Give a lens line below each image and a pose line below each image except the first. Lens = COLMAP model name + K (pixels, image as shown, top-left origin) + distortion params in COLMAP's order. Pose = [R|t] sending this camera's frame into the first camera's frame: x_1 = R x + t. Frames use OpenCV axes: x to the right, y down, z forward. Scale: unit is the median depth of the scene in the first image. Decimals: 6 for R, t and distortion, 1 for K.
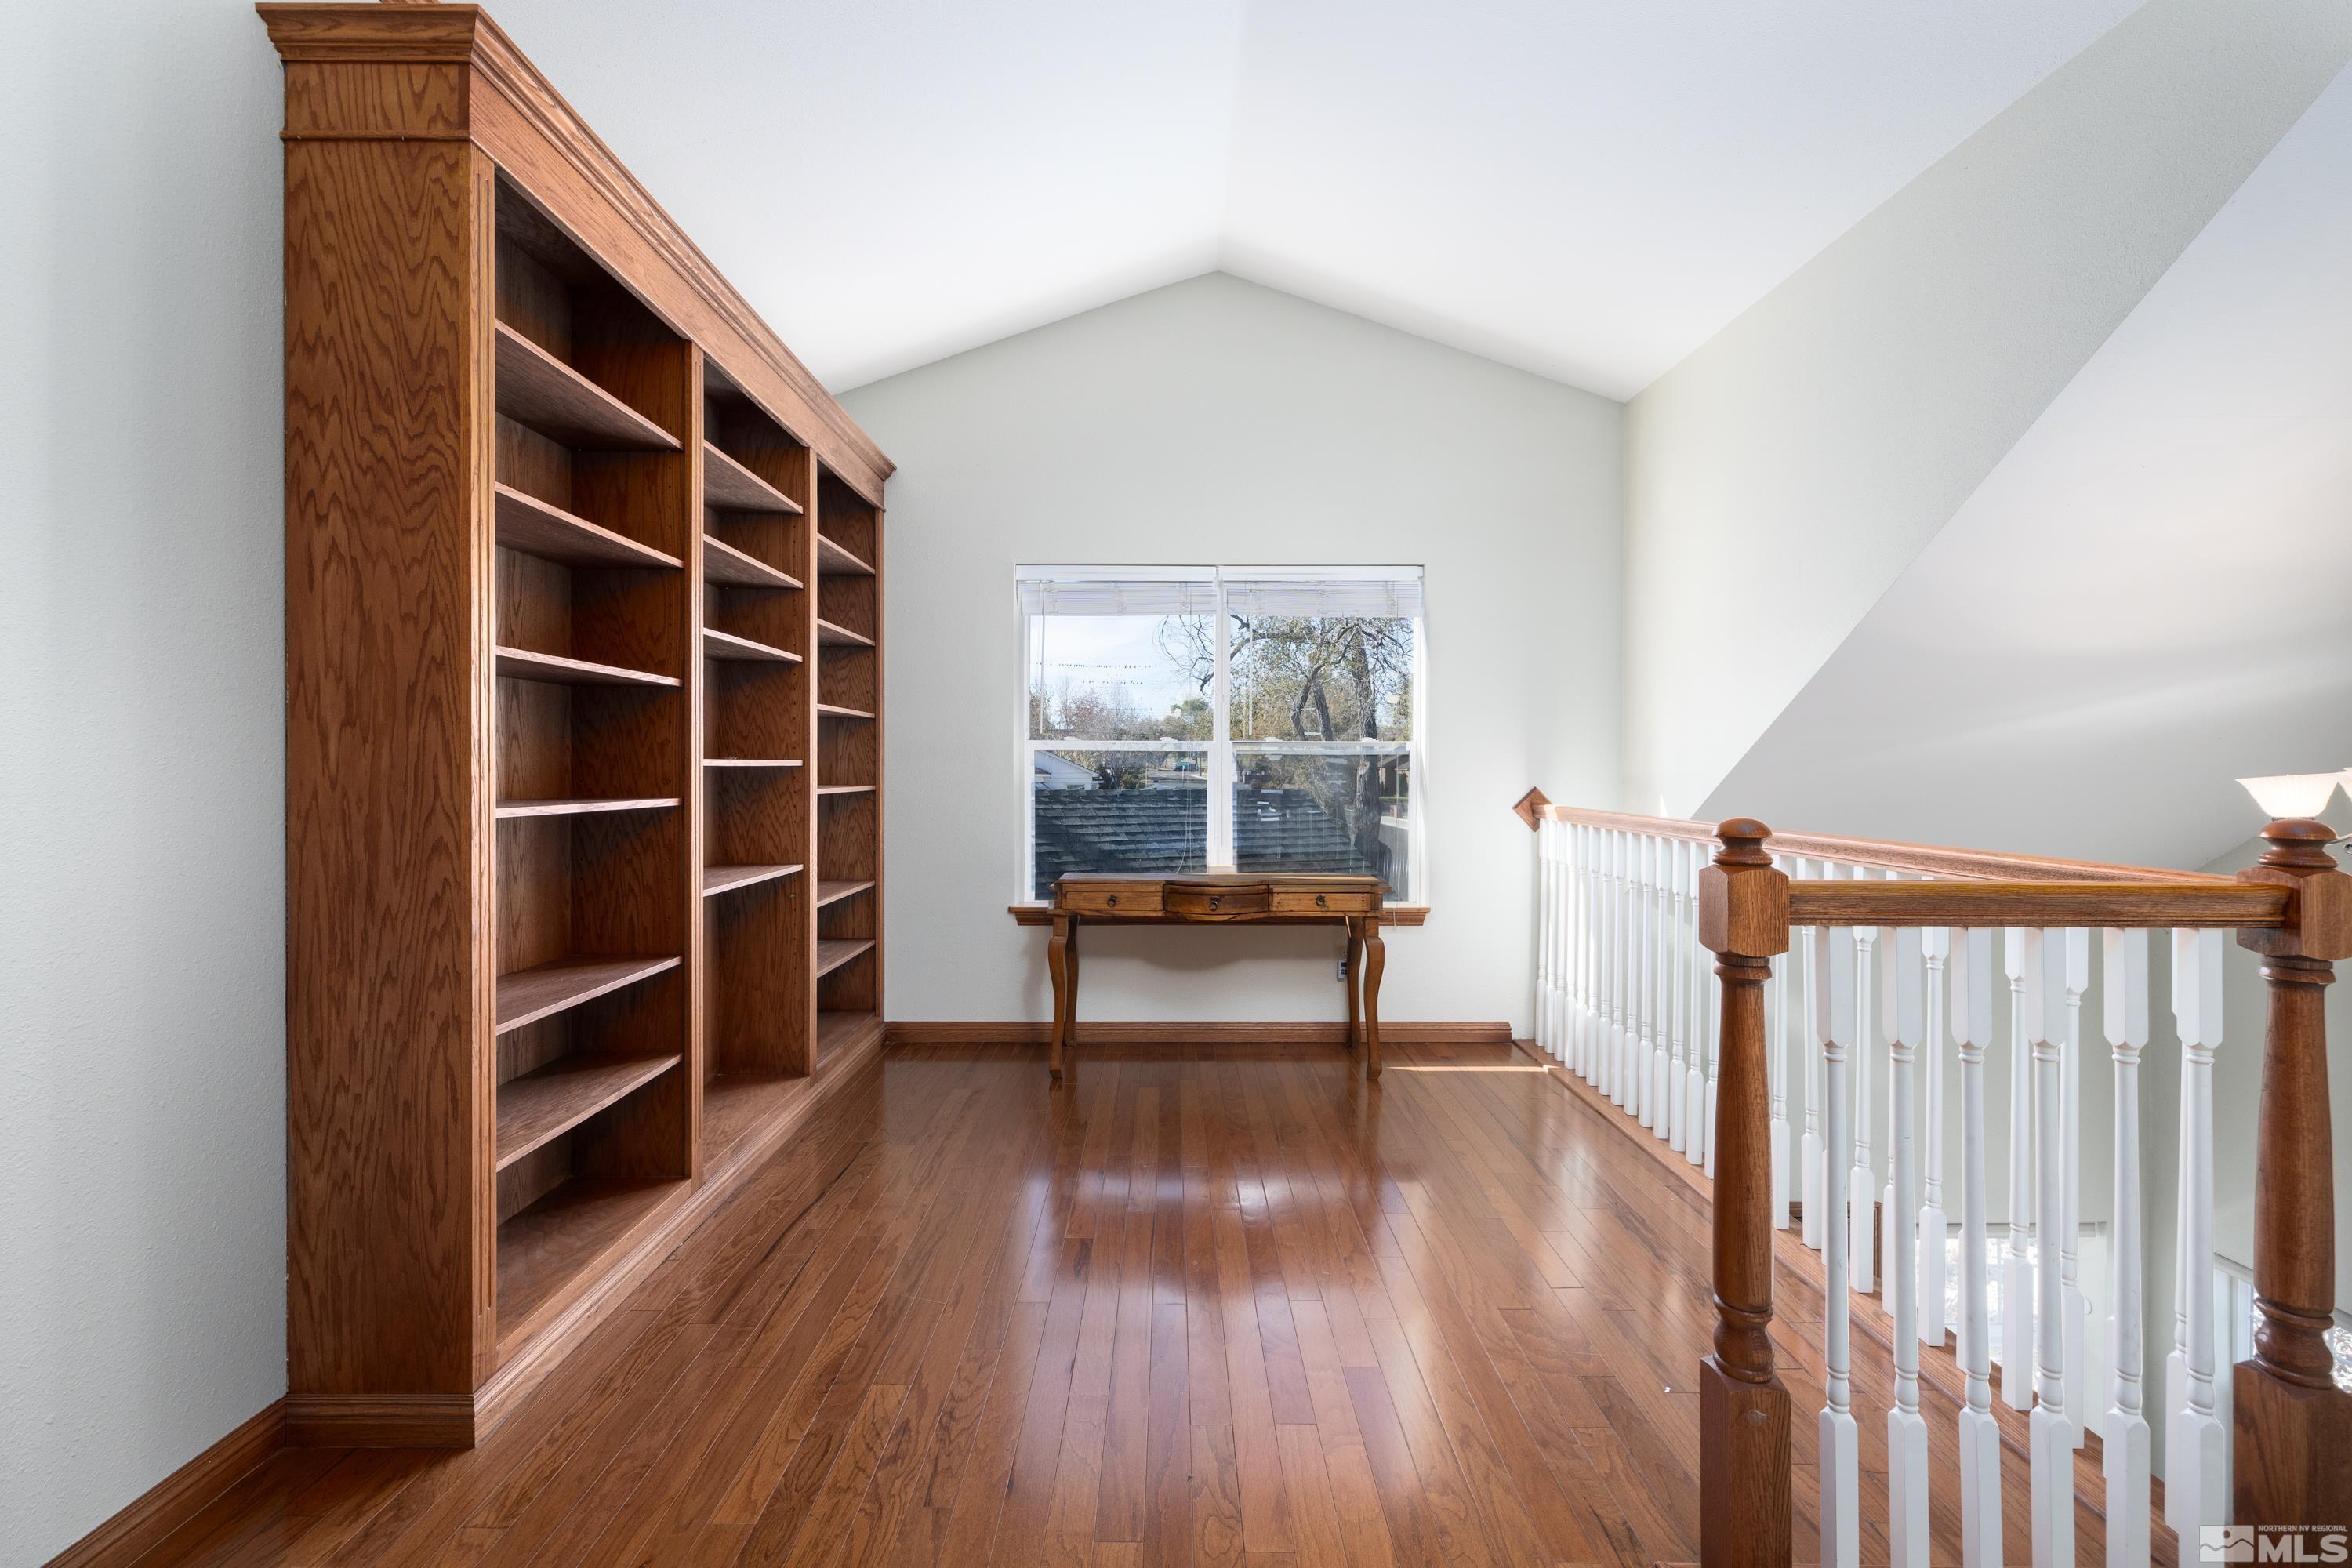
lens RADIAL K [[1007.7, 0, 1171.5], [0, 1007.7, 775.6], [0, 0, 1]] dist [-0.017258, -0.000018]
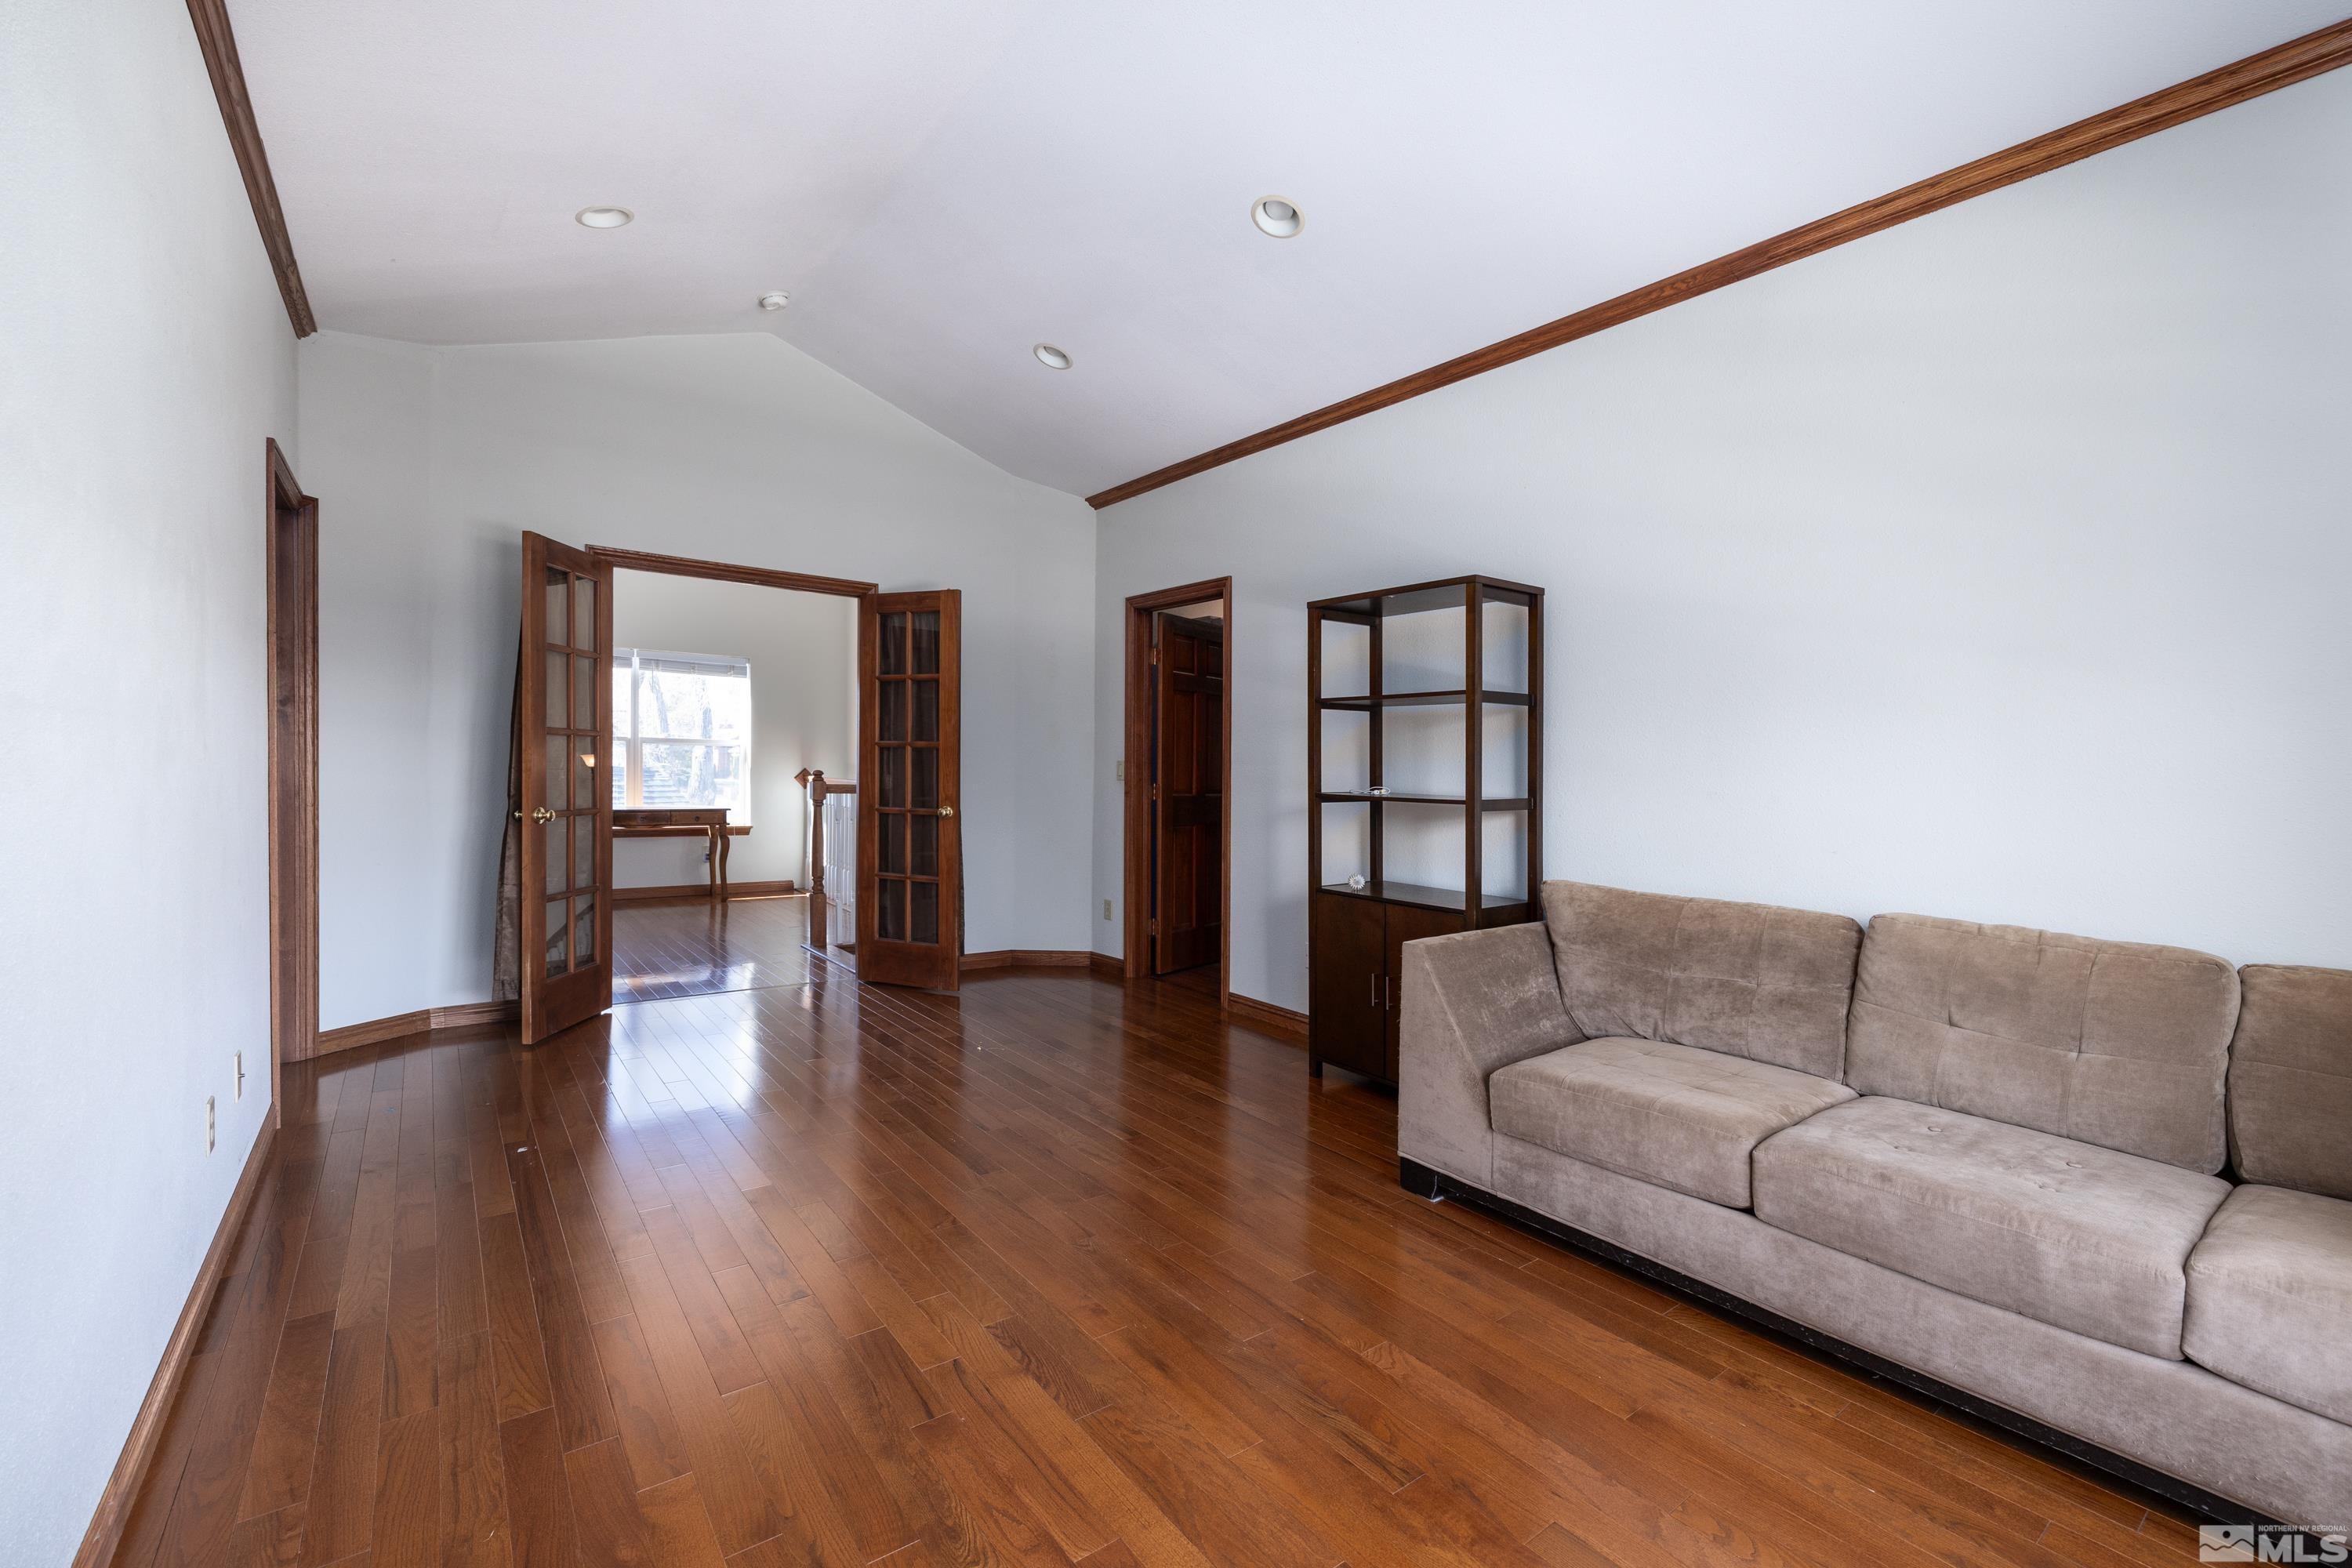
lens RADIAL K [[1007.7, 0, 1177.3], [0, 1007.7, 775.7], [0, 0, 1]] dist [-0.017258, -0.000018]
pose [[0.802739, 0.002839, 0.596324, -0.267927], [-0.012399, 0.999852, 0.011930, -0.002722], [-0.596202, -0.016970, 0.802655, -1.140089]]
